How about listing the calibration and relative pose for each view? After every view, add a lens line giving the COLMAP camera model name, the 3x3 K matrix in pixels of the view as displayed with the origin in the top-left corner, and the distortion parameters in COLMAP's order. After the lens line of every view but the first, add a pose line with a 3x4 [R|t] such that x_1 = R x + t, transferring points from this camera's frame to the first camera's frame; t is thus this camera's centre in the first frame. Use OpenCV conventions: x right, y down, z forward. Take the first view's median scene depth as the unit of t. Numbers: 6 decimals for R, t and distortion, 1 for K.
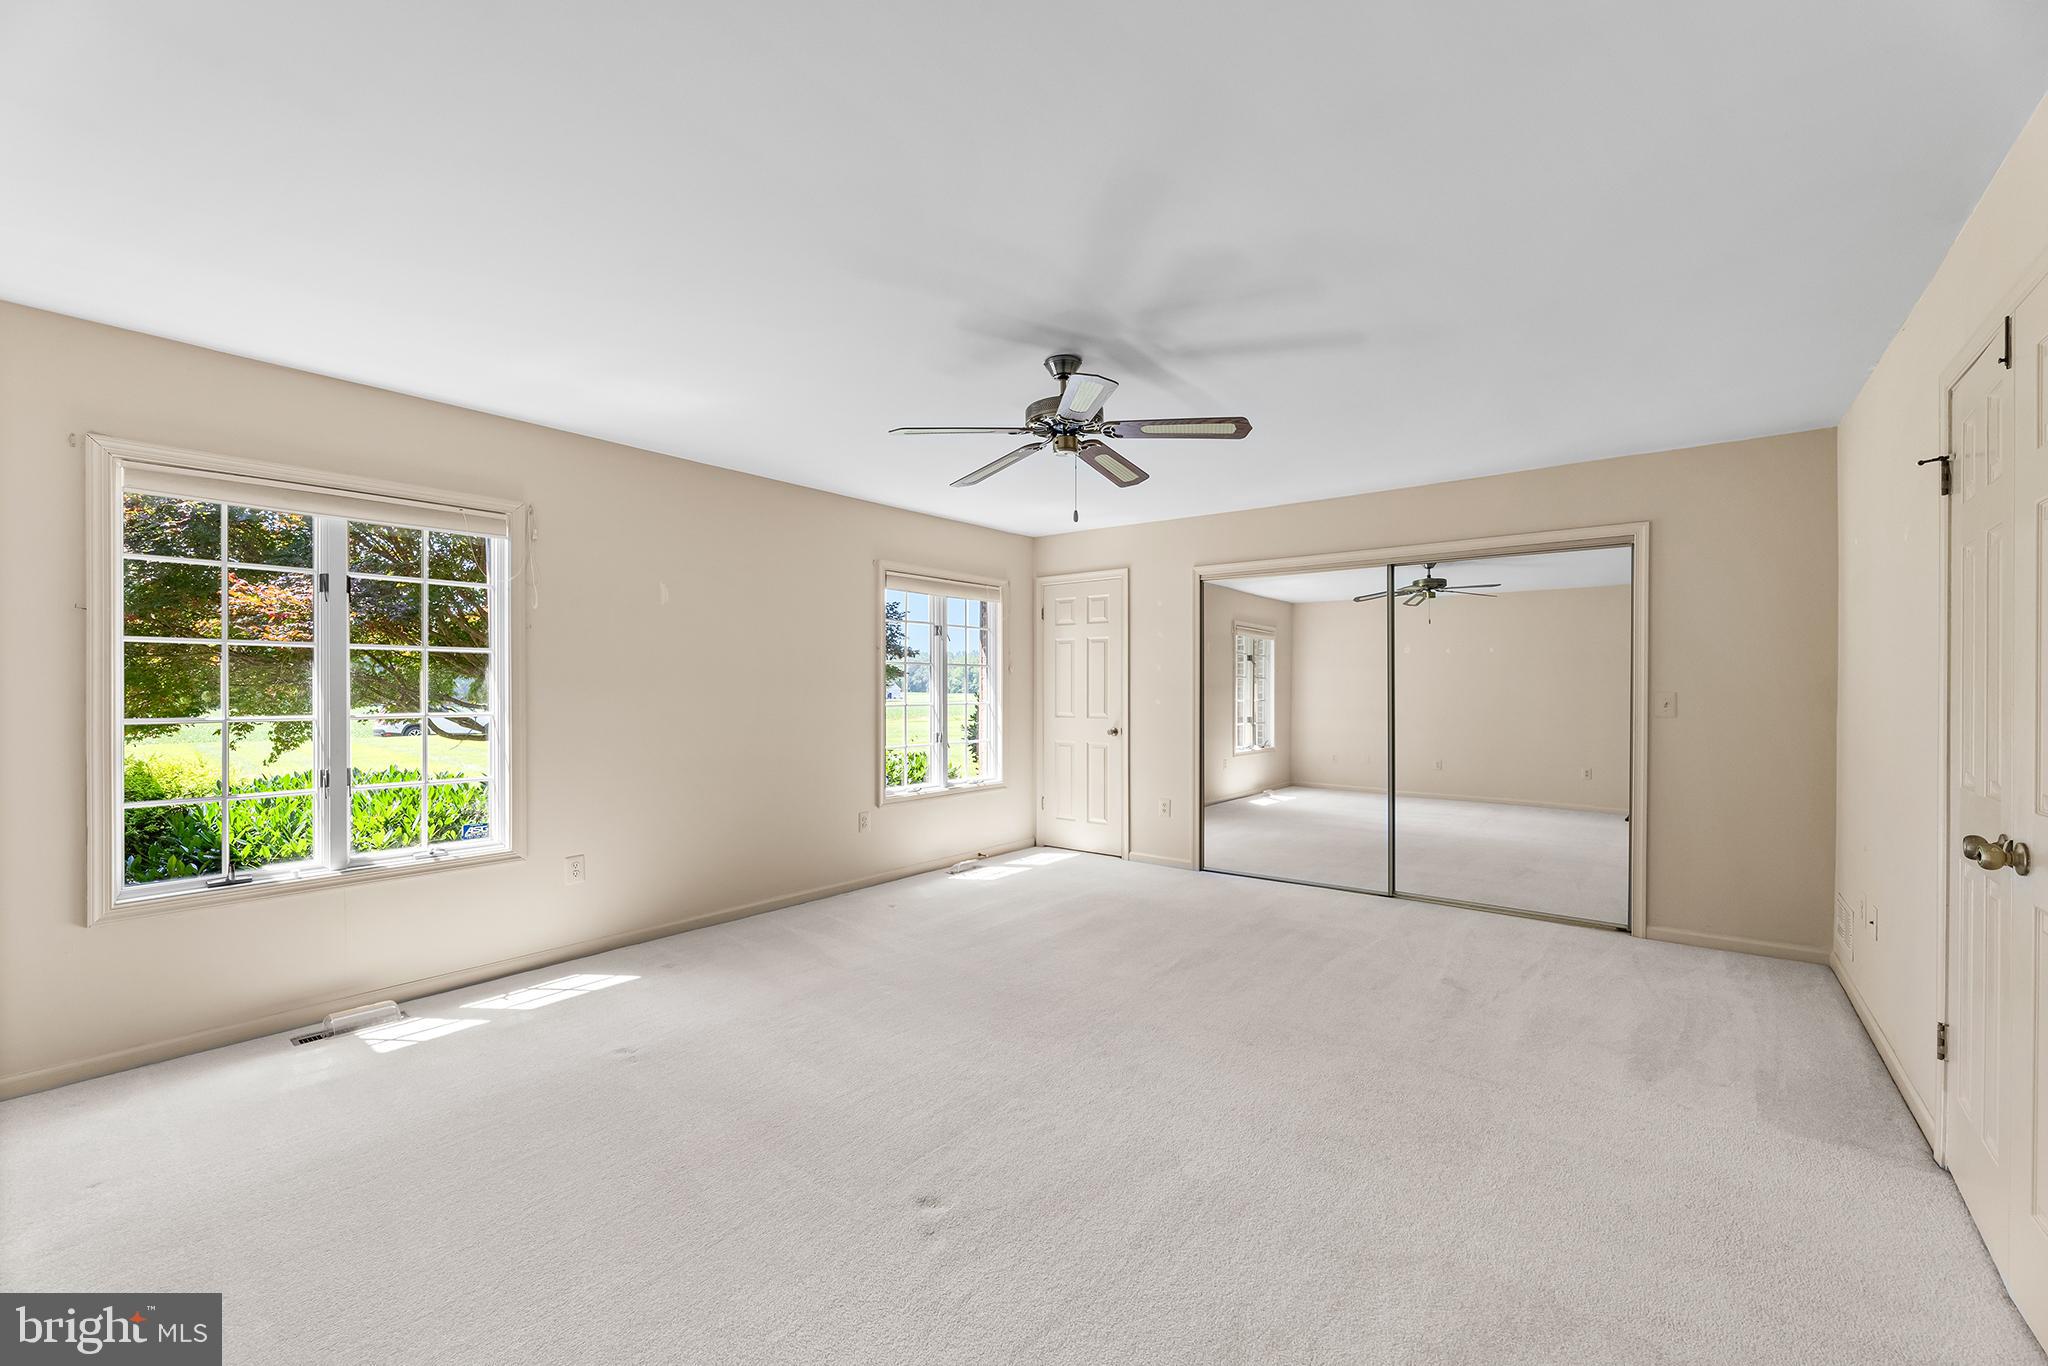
lens RADIAL K [[830.7, 0, 1028.0], [0, 830.7, 686.9], [0, 0, 1]] dist [-0.000281, -0.000014]
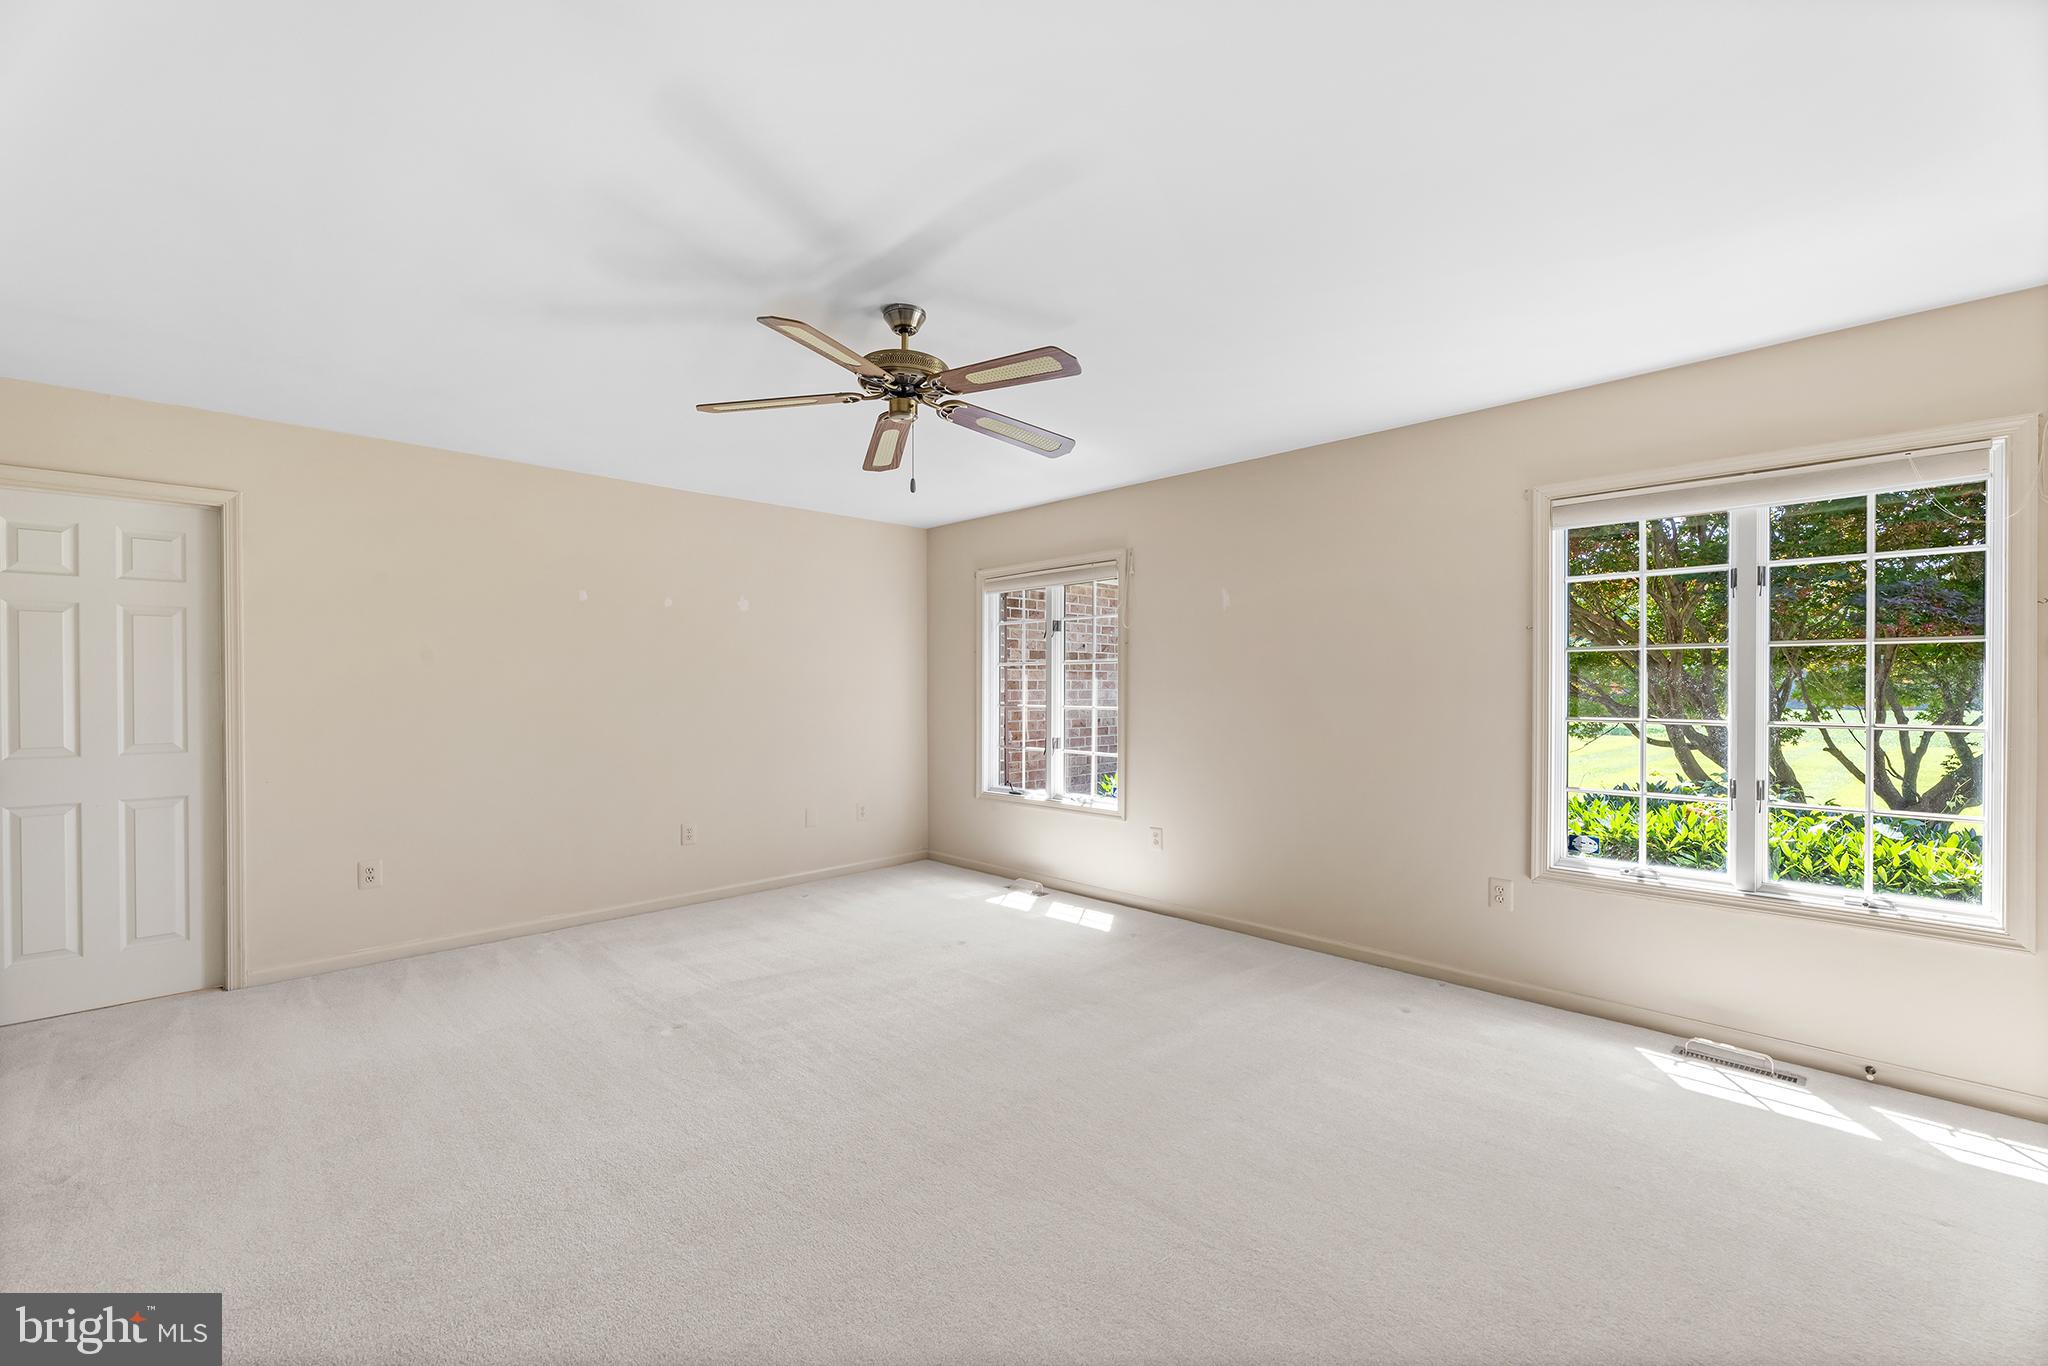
lens RADIAL K [[875.9, 0, 1024.3], [0, 875.9, 701.4], [0, 0, 1]] dist [0.046485, -0.000091]
pose [[-0.149856, 0.009998, -0.988657, 0.331194], [-0.000231, 0.999948, 0.010147, 0.002468], [0.988708, 0.001749, -0.149846, 0.443327]]
